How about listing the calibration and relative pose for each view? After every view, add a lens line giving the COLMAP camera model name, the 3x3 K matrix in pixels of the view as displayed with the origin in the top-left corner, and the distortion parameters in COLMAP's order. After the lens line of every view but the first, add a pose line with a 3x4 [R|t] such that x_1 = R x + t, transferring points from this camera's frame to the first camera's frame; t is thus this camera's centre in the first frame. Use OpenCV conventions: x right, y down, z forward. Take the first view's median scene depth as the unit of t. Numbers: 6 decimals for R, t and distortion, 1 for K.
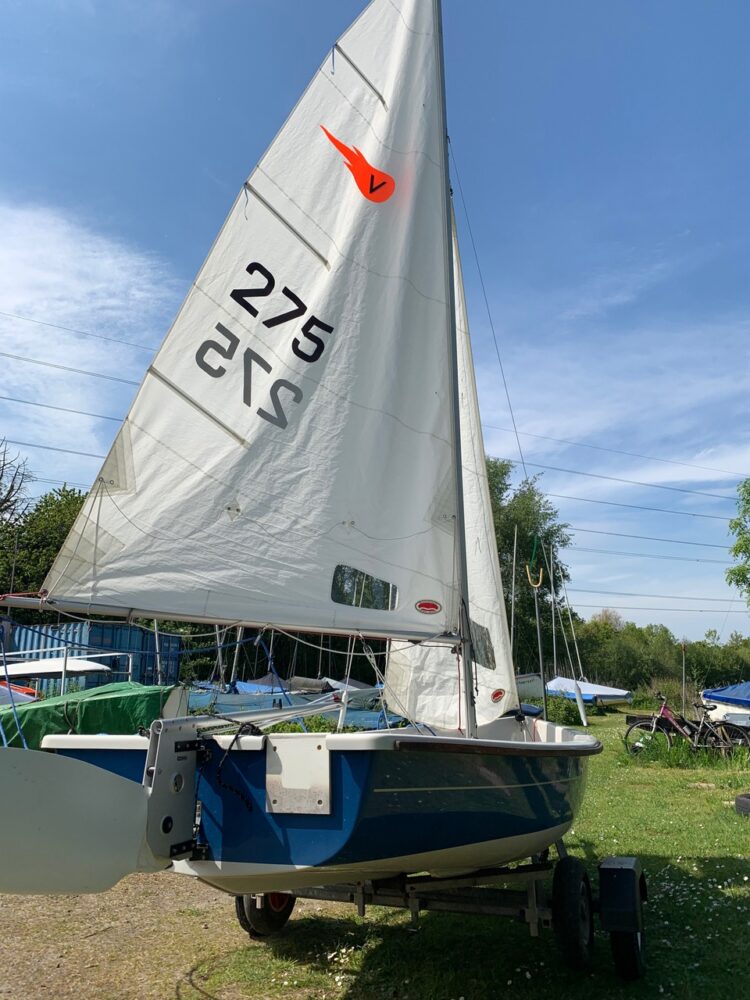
lens RADIAL K [[778.5, 0, 375.0], [0, 778.5, 500.0], [0, 0, 1]] dist [0.113442, 0.001060]
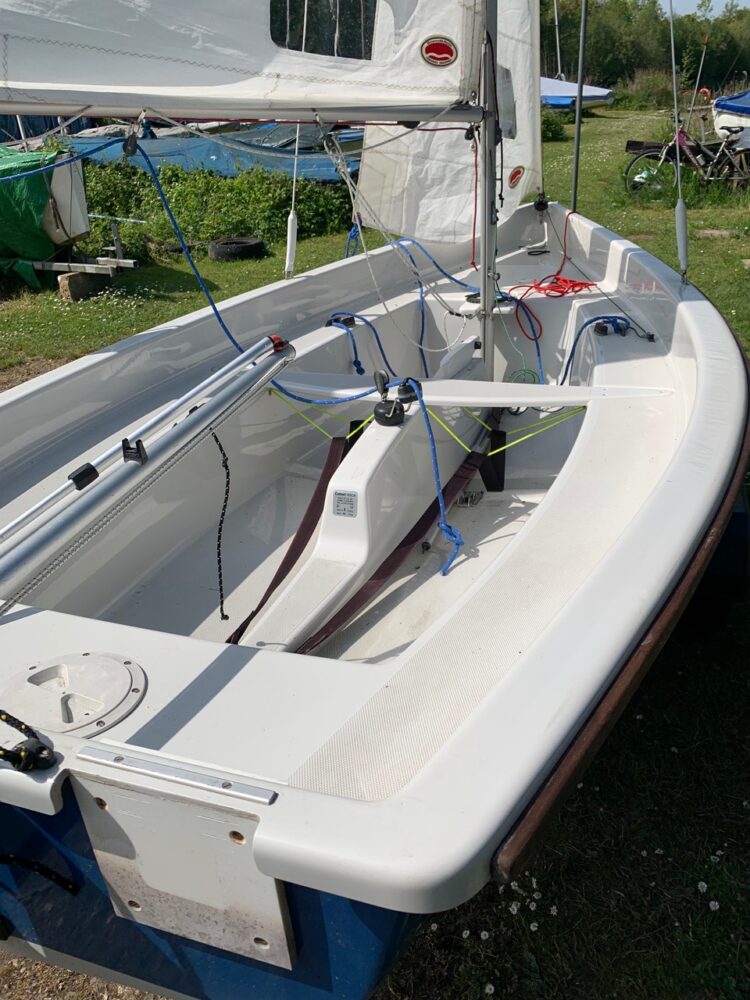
lens RADIAL K [[795.2, 0, 360.1], [0, 795.2, 500.9], [0, 0, 1]] dist [0.007392, -0.005560]
pose [[0.998343, -0.053677, 0.020750, -0.004068], [0.027113, 0.756759, 0.653131, 0.002350], [-0.050761, -0.651486, 0.756961, 0.151389]]
